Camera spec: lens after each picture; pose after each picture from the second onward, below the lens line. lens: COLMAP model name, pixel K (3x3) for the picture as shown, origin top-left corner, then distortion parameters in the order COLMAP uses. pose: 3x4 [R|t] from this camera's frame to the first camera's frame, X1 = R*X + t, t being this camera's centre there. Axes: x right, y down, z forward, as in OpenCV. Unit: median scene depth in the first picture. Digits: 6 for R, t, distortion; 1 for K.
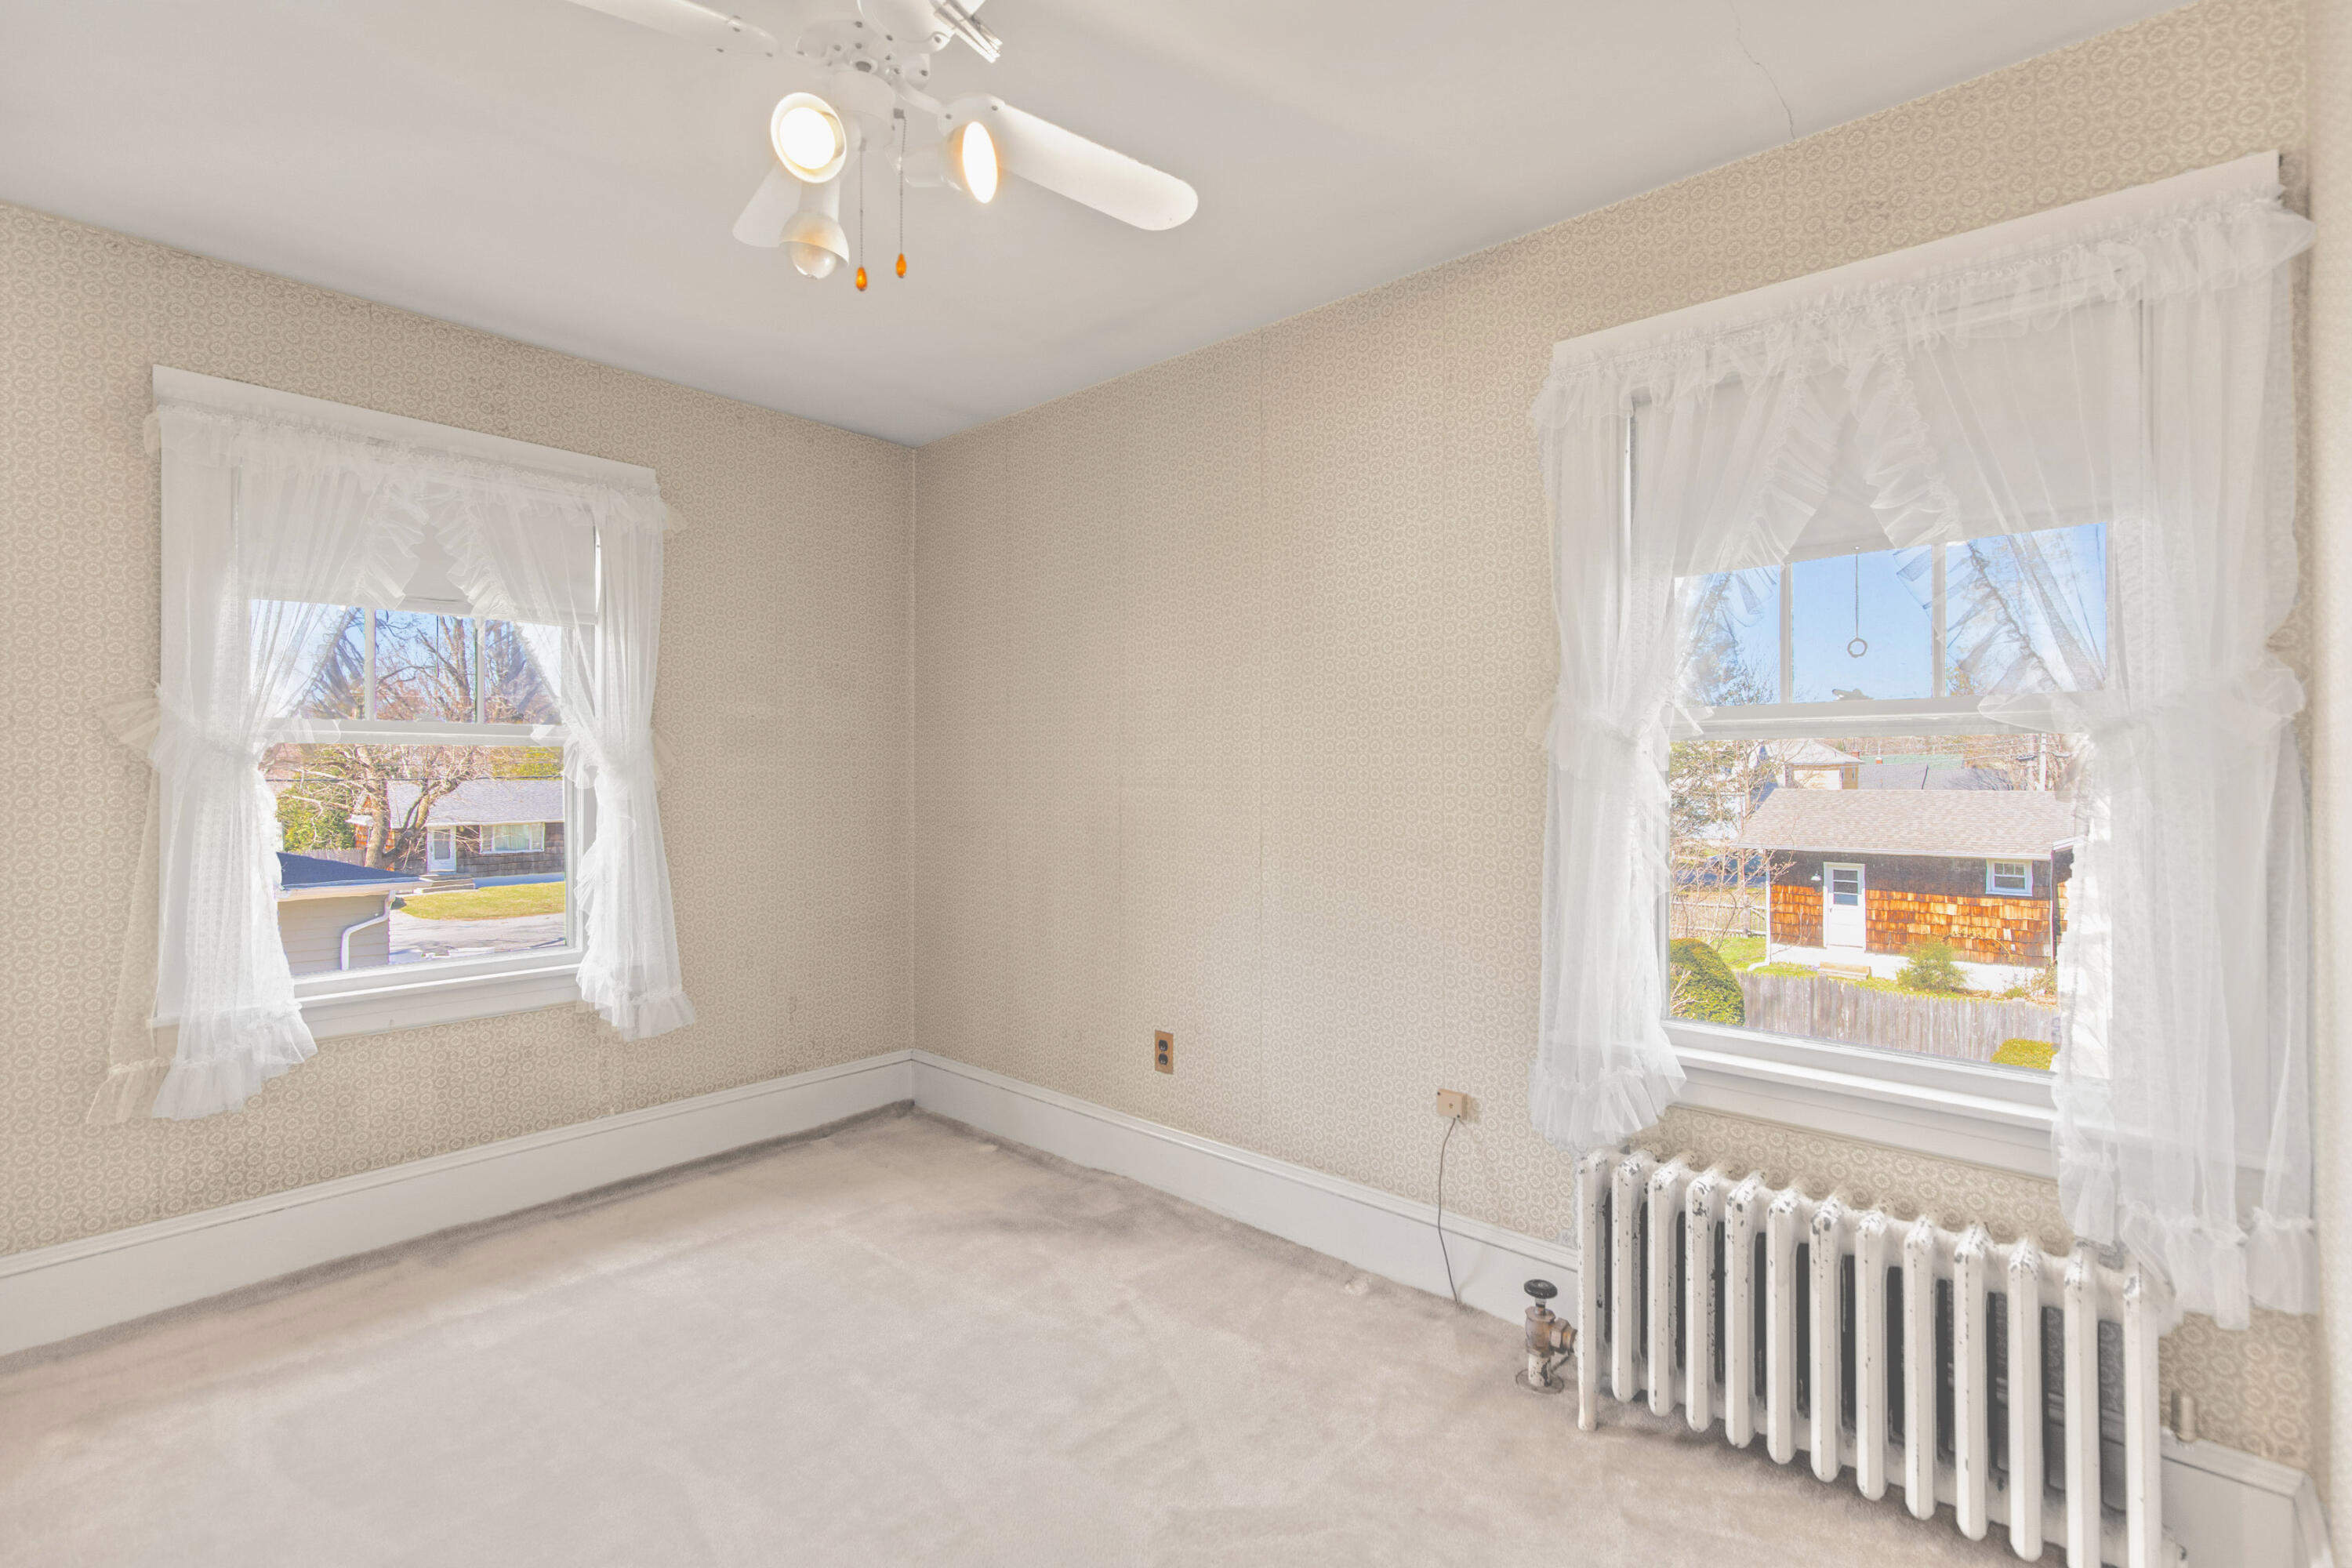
lens RADIAL K [[1061.1, 0, 1183.6], [0, 1061.1, 774.6], [0, 0, 1]] dist [0.000429, -0.000171]
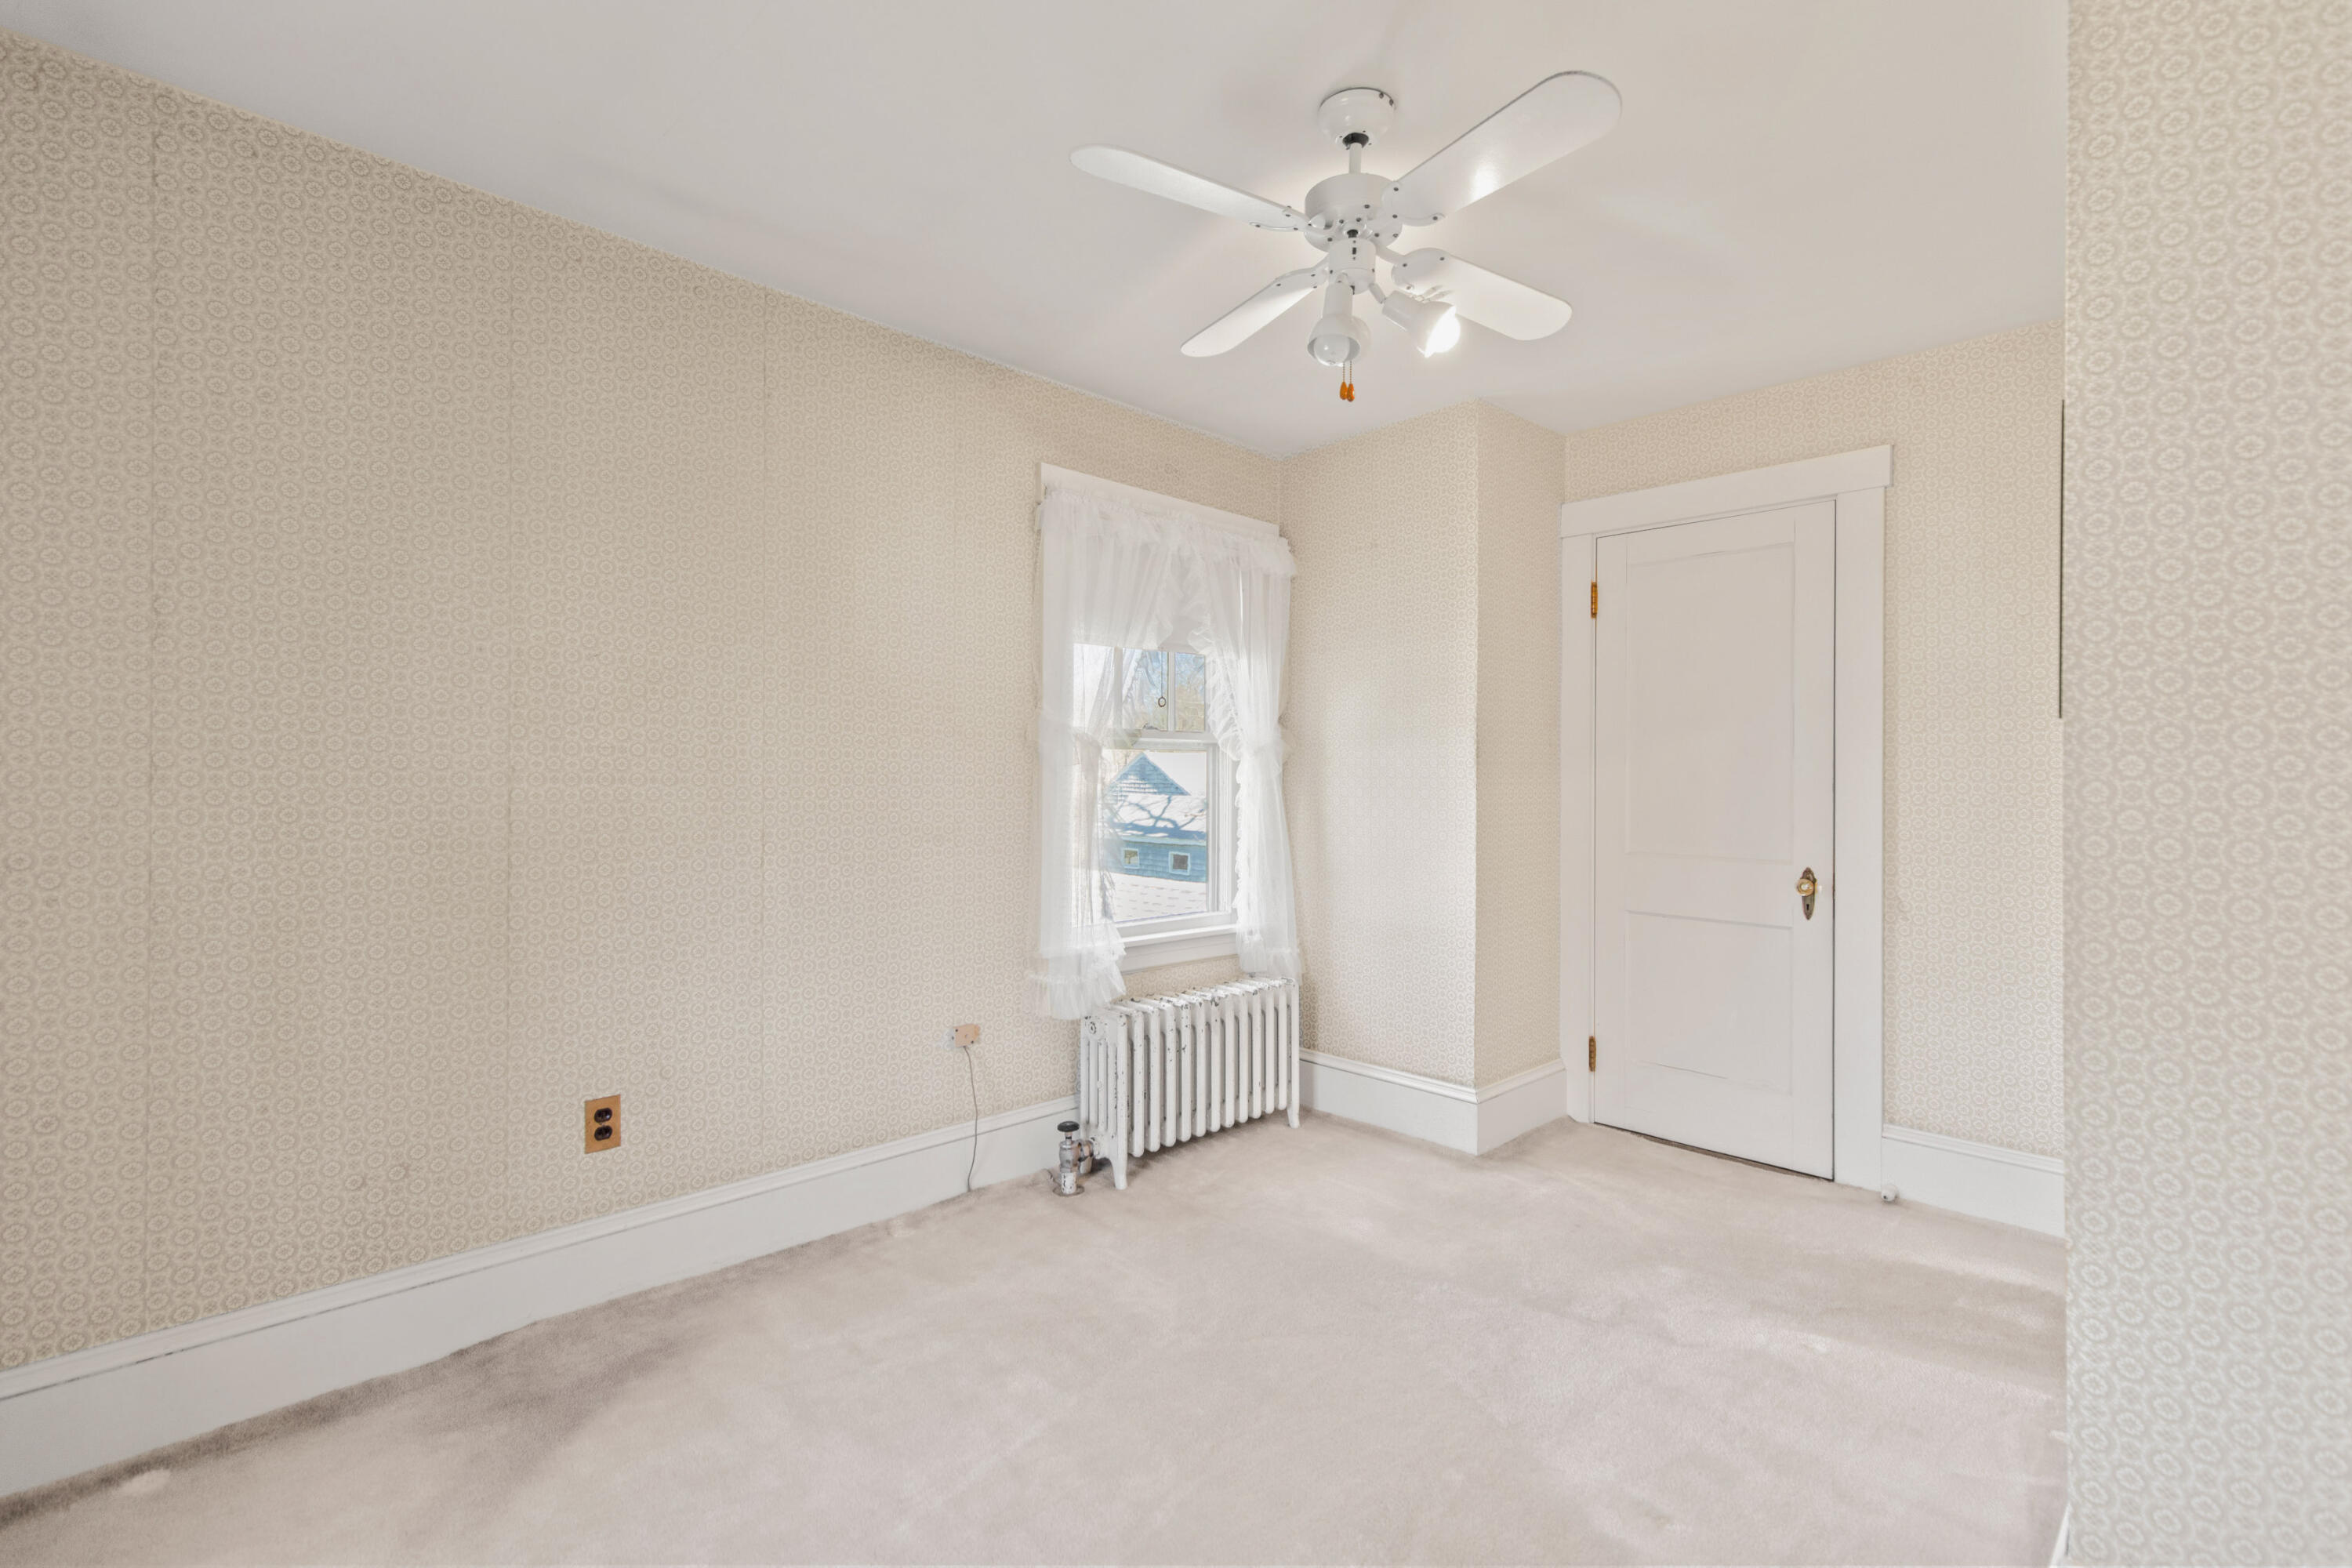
lens RADIAL K [[1066.6, 0, 1176.0], [0, 1066.6, 784.0], [0, 0, 1]] dist [0.000505, 0.000158]
pose [[0.069378, -0.004335, 0.997581, -0.832682], [-0.001230, 0.999989, 0.004431, 0.010194], [-0.997590, -0.001534, 0.069372, 0.575311]]
